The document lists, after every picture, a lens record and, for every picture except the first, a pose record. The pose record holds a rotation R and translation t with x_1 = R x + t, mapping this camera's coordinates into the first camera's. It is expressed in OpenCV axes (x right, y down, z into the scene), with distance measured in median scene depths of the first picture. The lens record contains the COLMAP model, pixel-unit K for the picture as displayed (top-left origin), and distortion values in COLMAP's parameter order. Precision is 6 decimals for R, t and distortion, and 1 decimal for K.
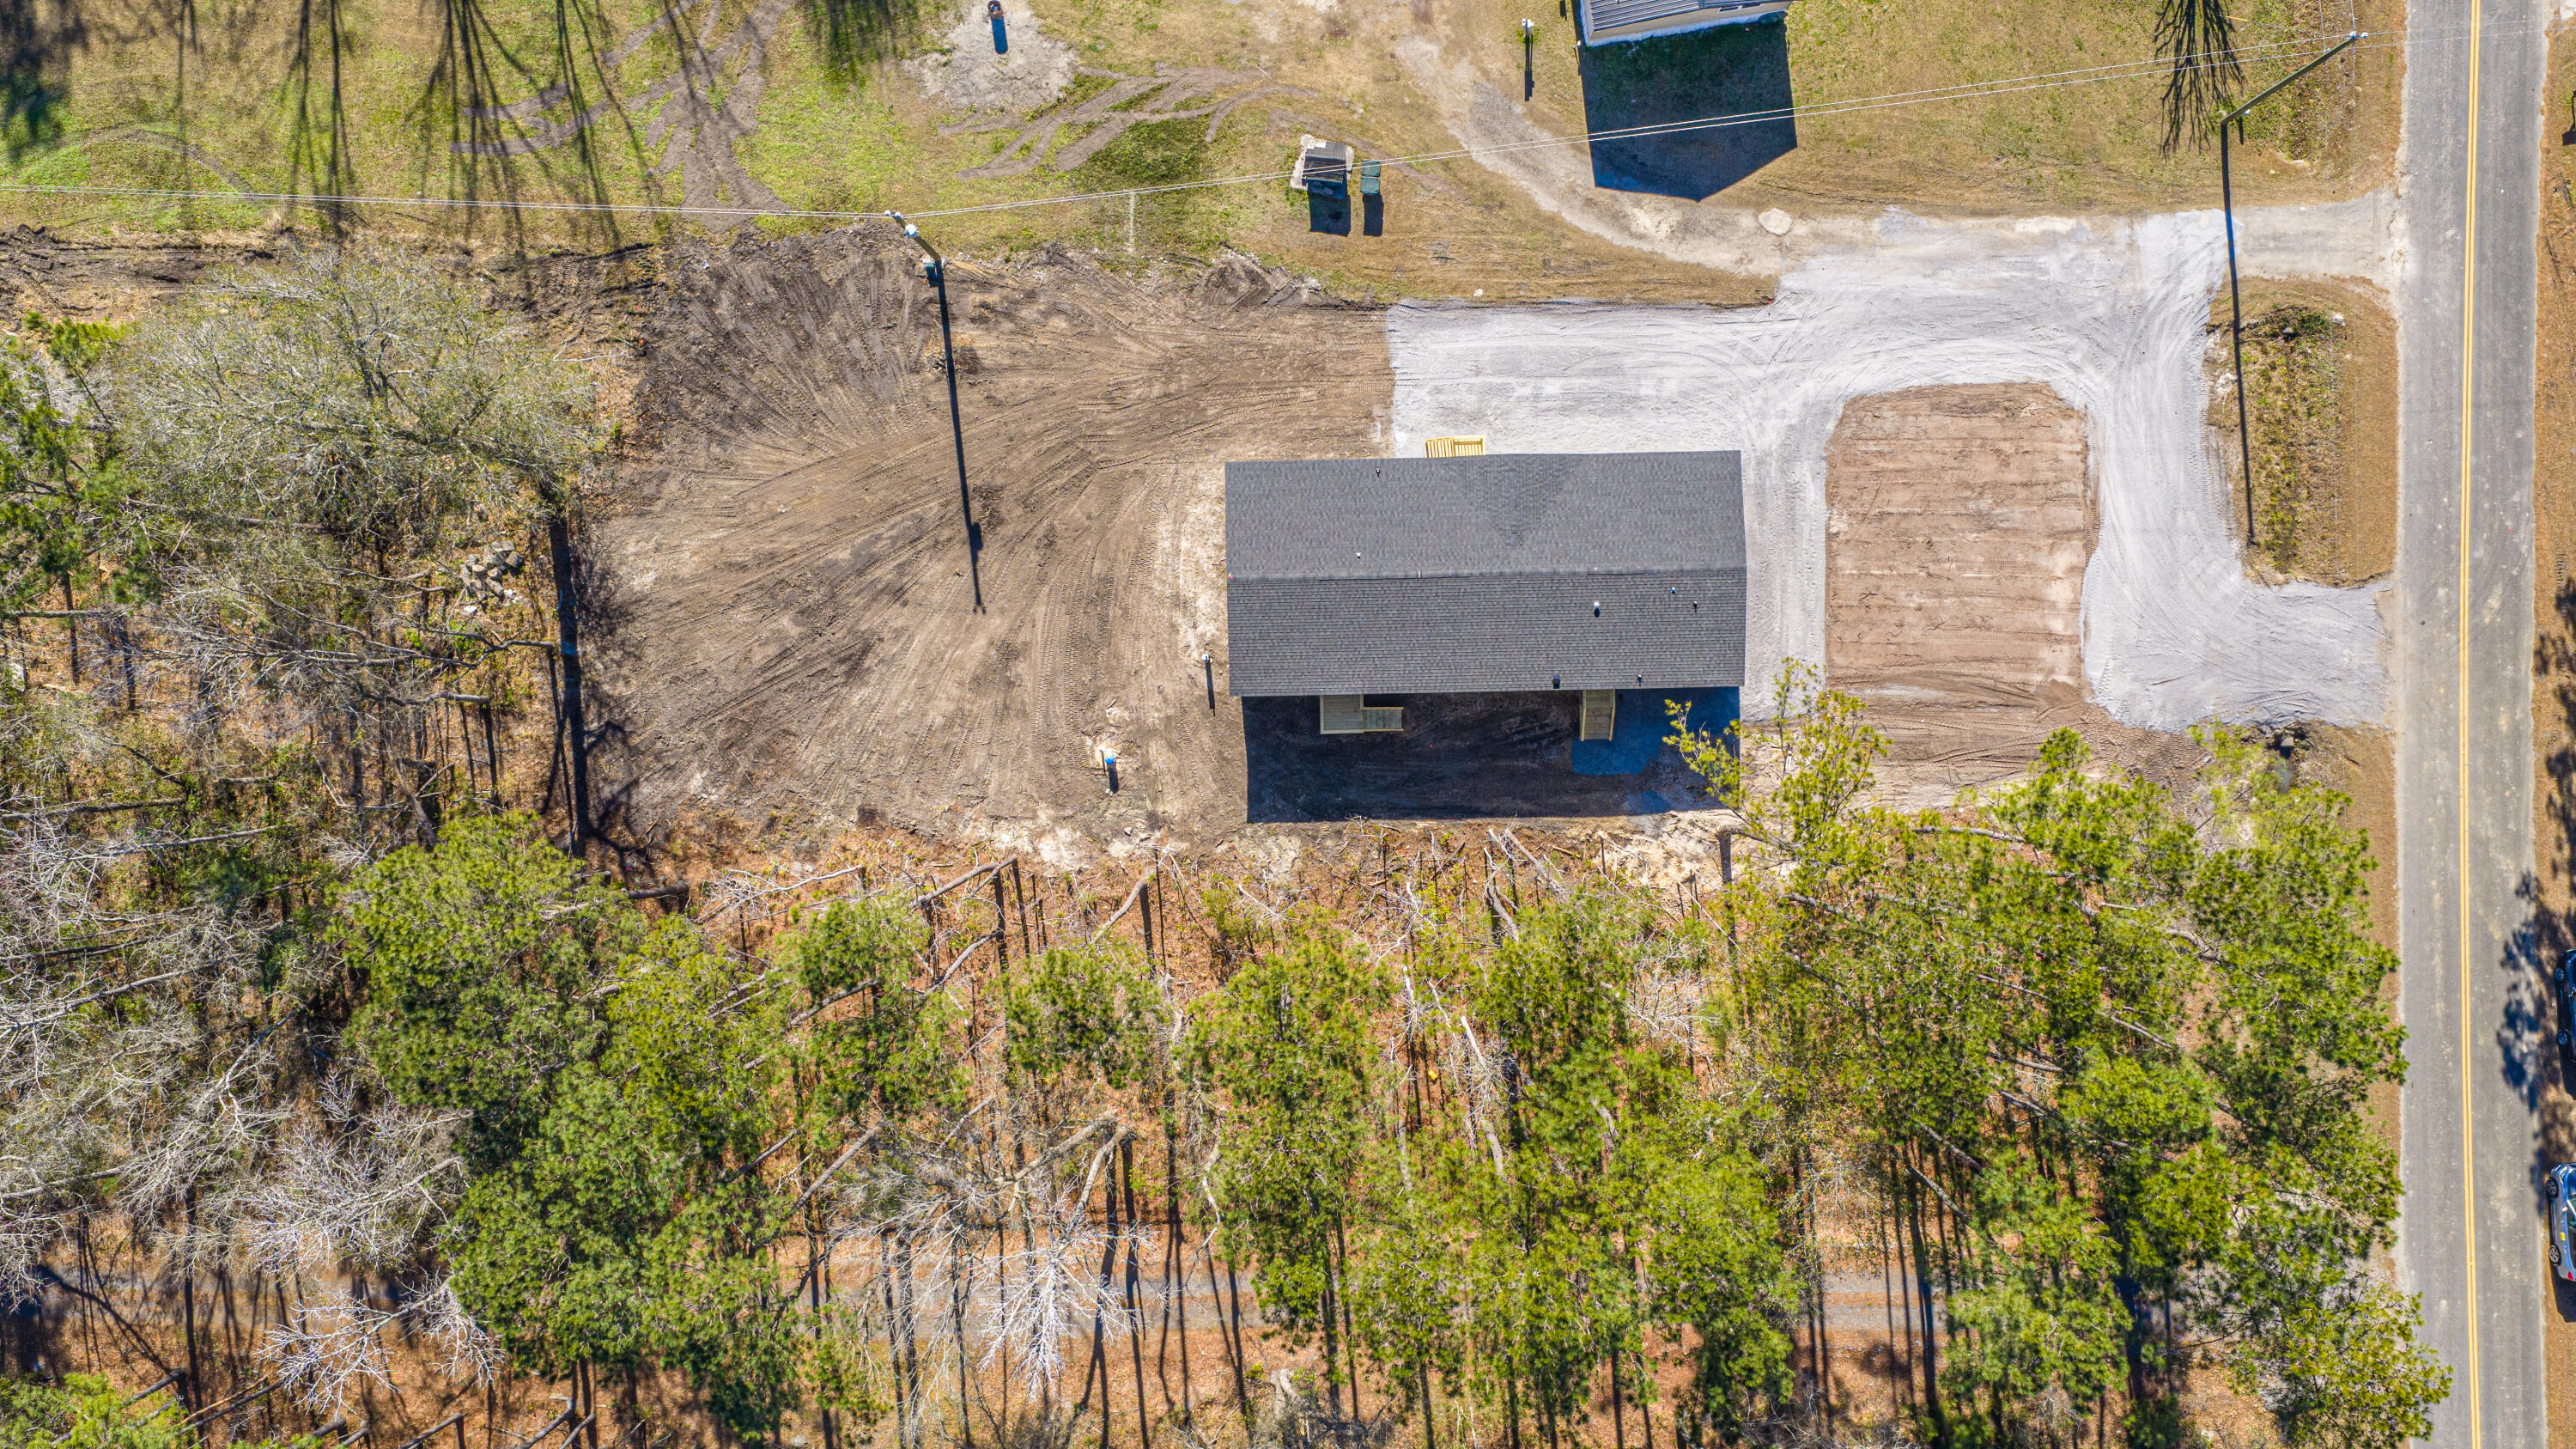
lens RADIAL K [[2119.2, 0, 1288.0], [0, 2119.2, 724.5], [0, 0, 1]] dist [0.027134, -0.057459]
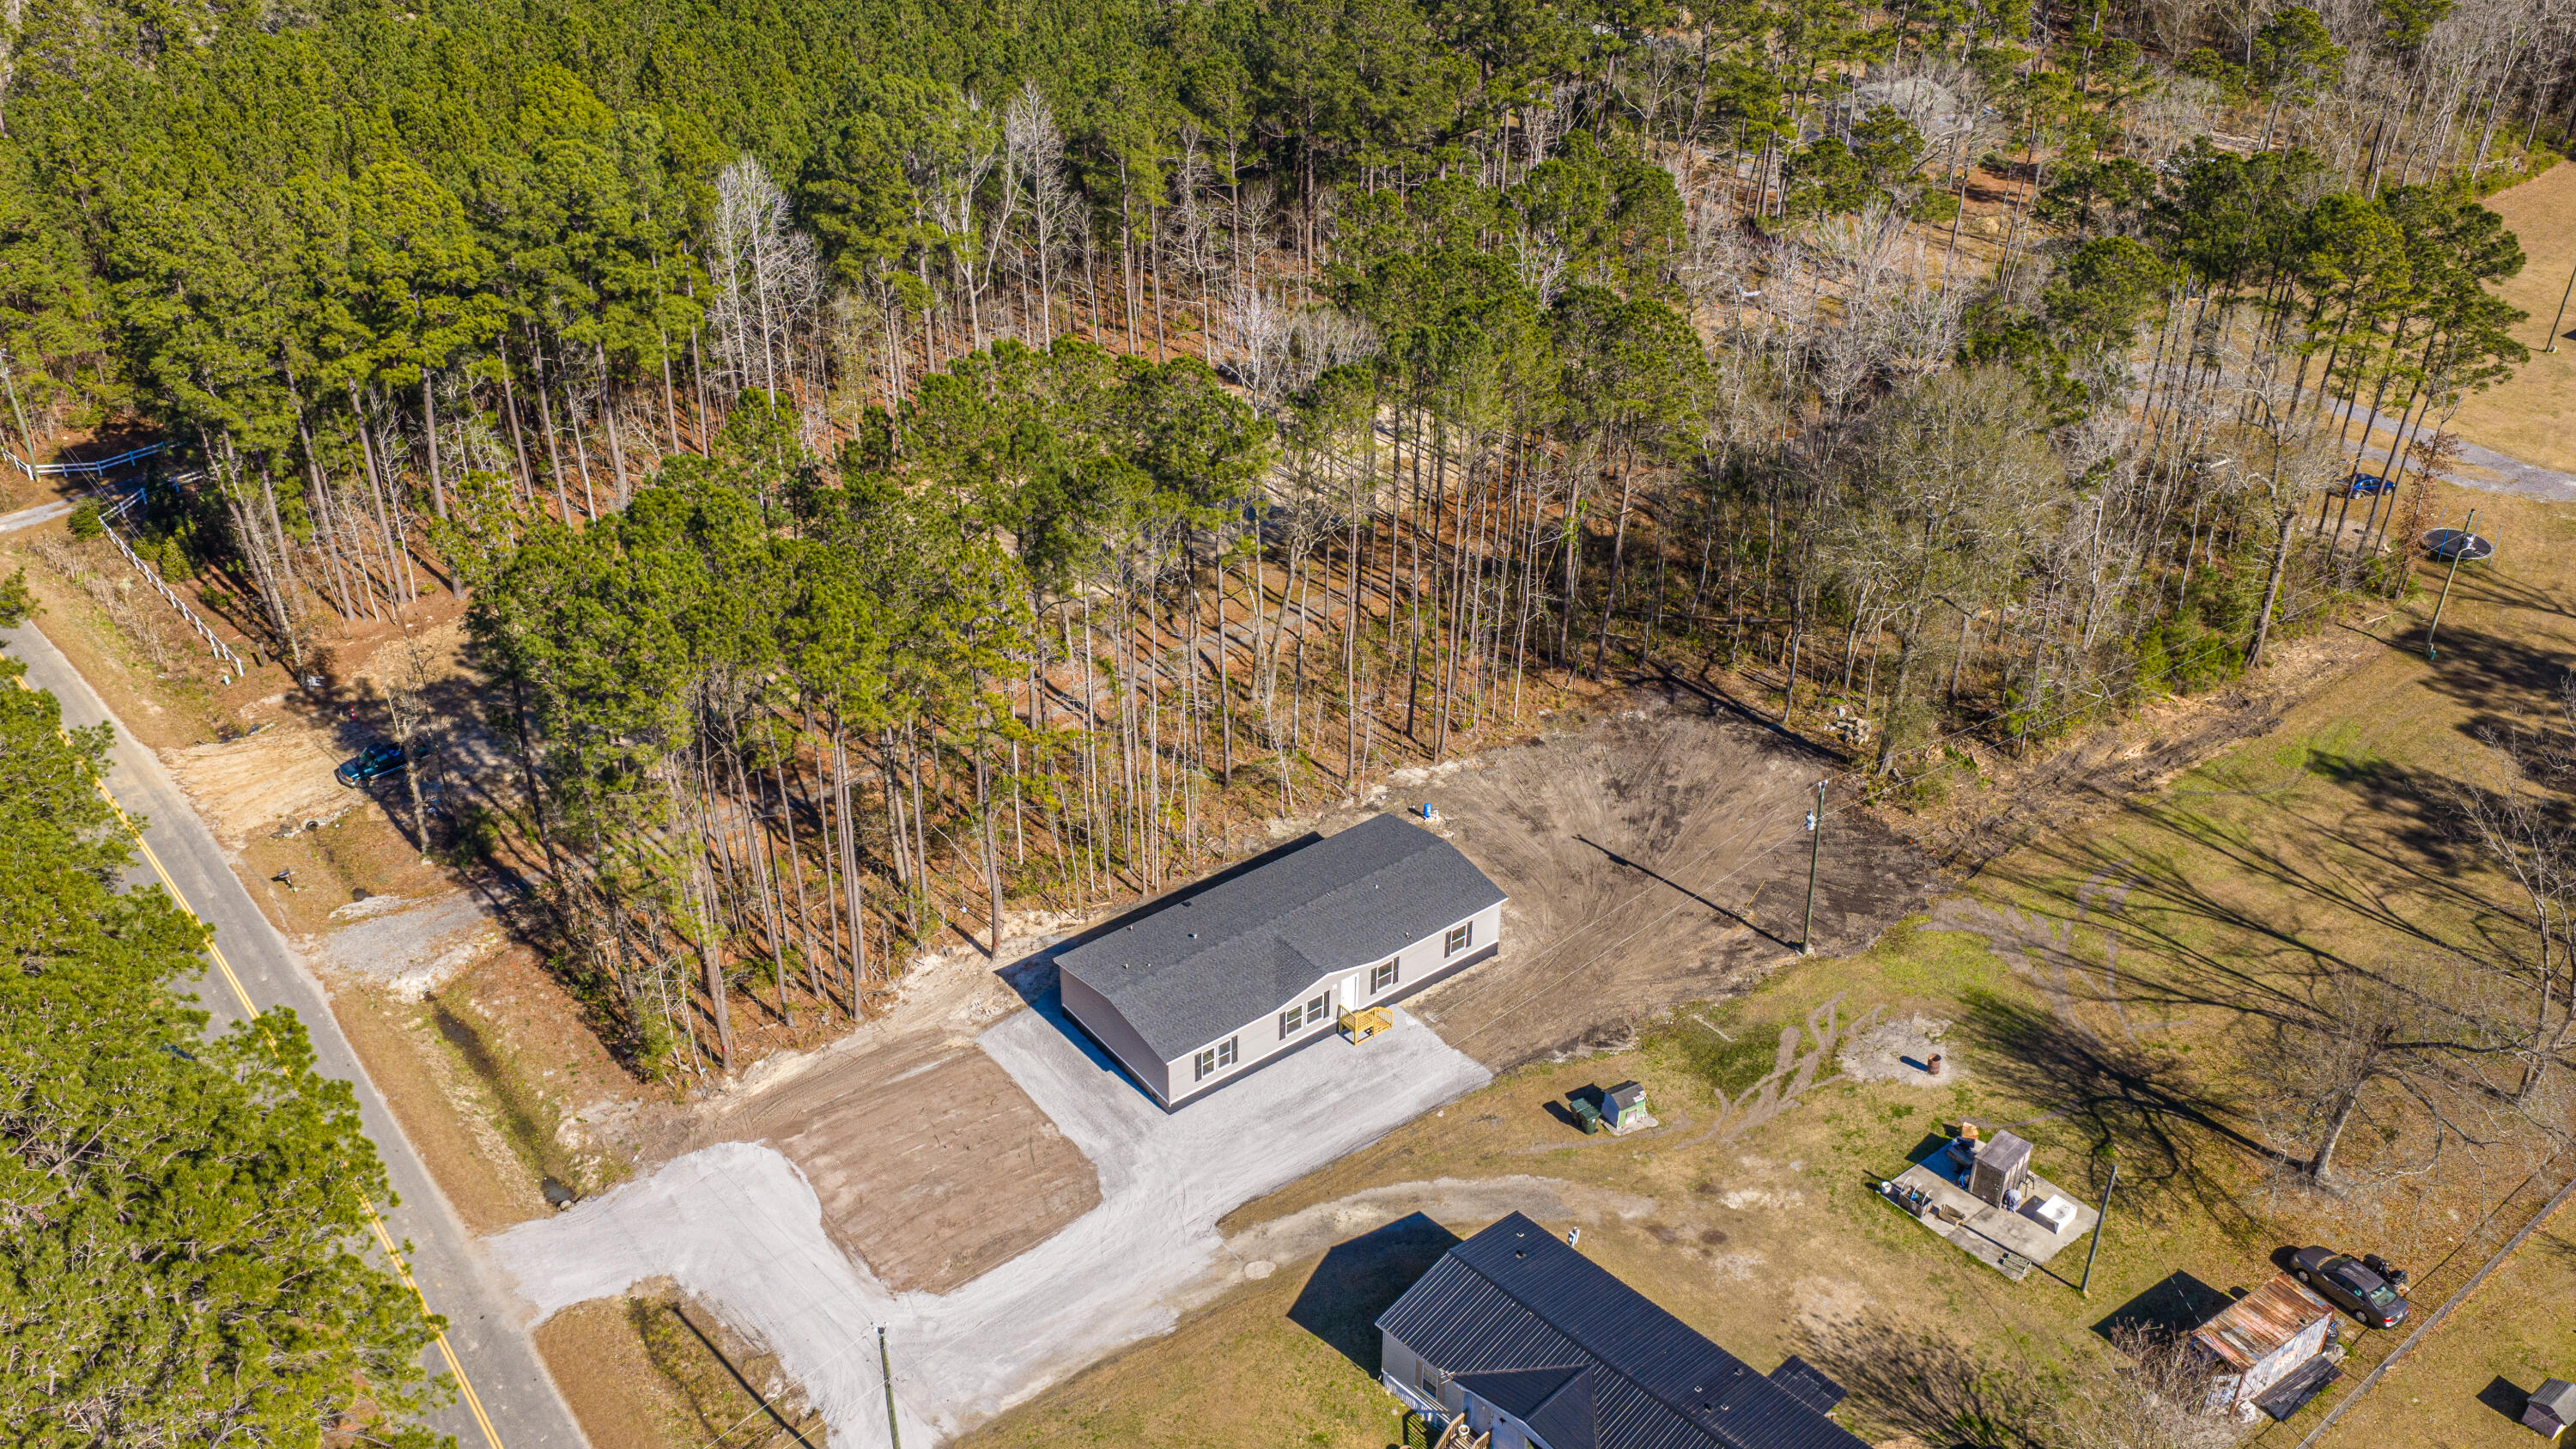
lens RADIAL K [[2119.2, 0, 1288.0], [0, 2119.2, 724.5], [0, 0, 1]] dist [0.027134, -0.057459]
pose [[-0.802952, 0.321214, -0.502085, 0.638065], [-0.596023, -0.425710, 0.680829, -0.816160], [0.004949, 0.845927, 0.533275, 0.248219]]
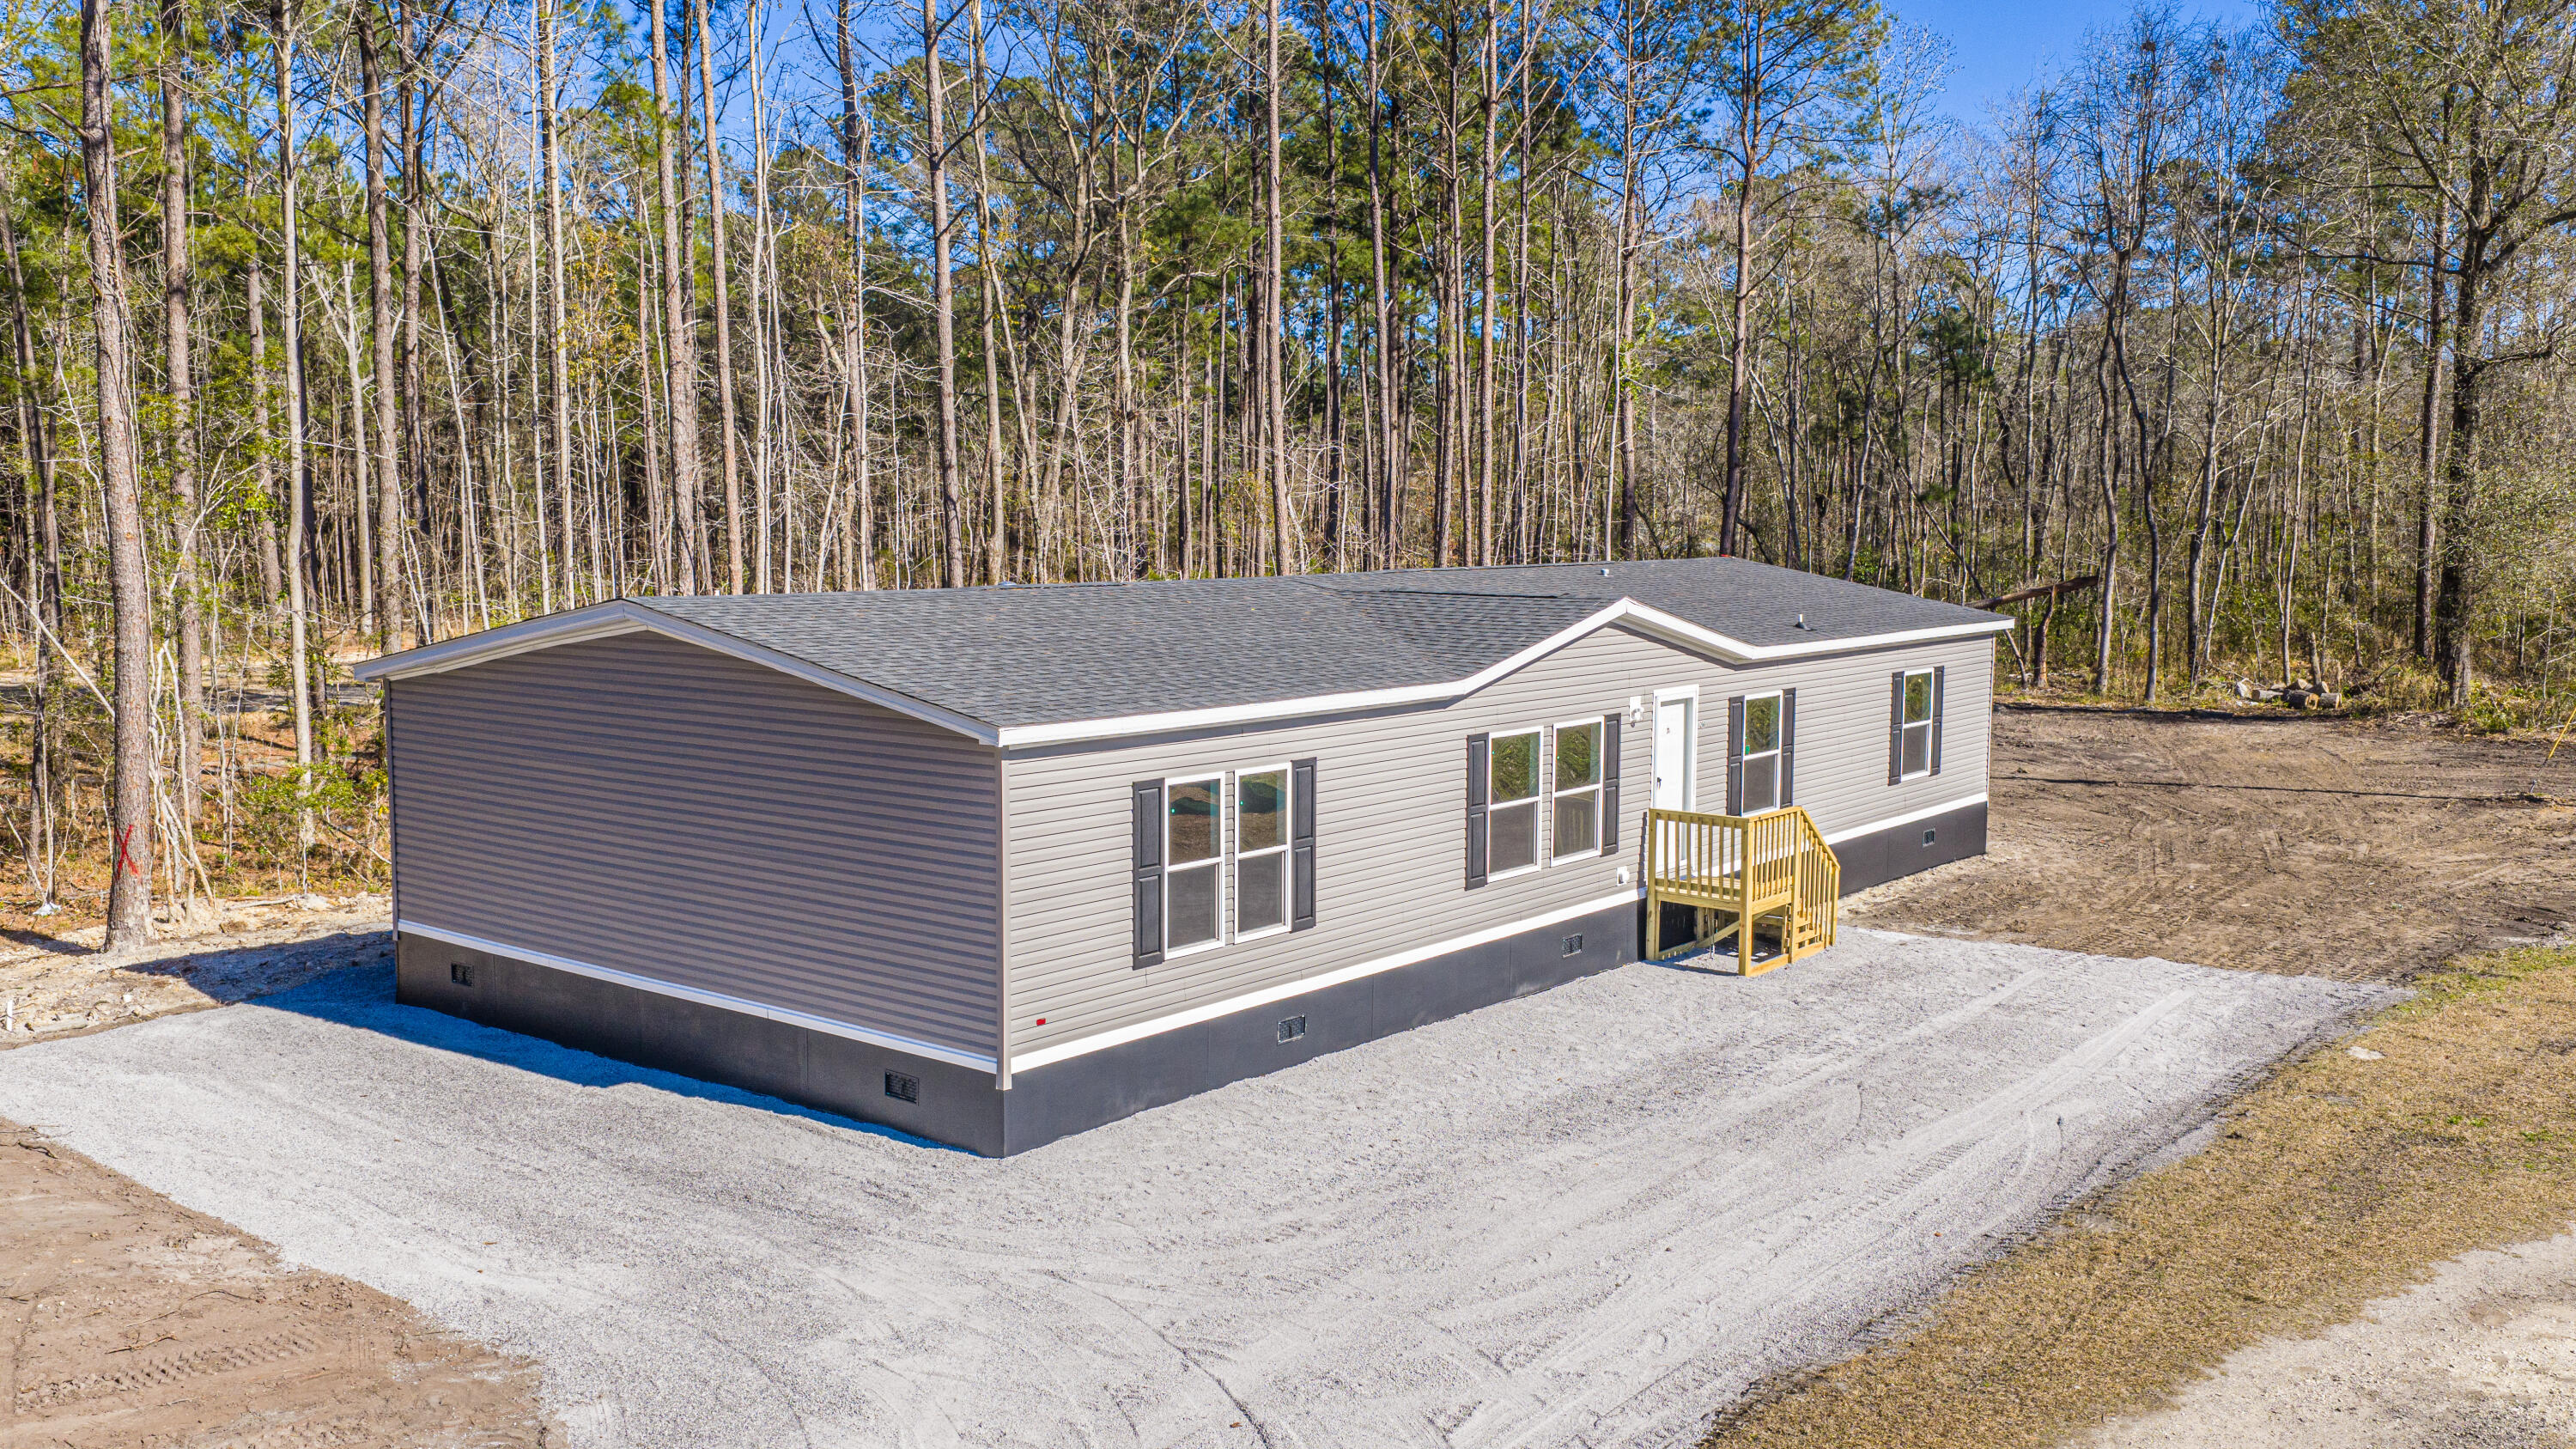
lens RADIAL K [[2133.7, 0, 1288.0], [0, 2133.7, 724.5], [0, 0, 1]] dist [0.031245, -0.066193]
pose [[-0.639728, 0.093648, -0.762875, 0.325875], [-0.768598, -0.080781, 0.634611, -0.256109], [-0.002196, 0.992323, 0.123656, 0.940087]]
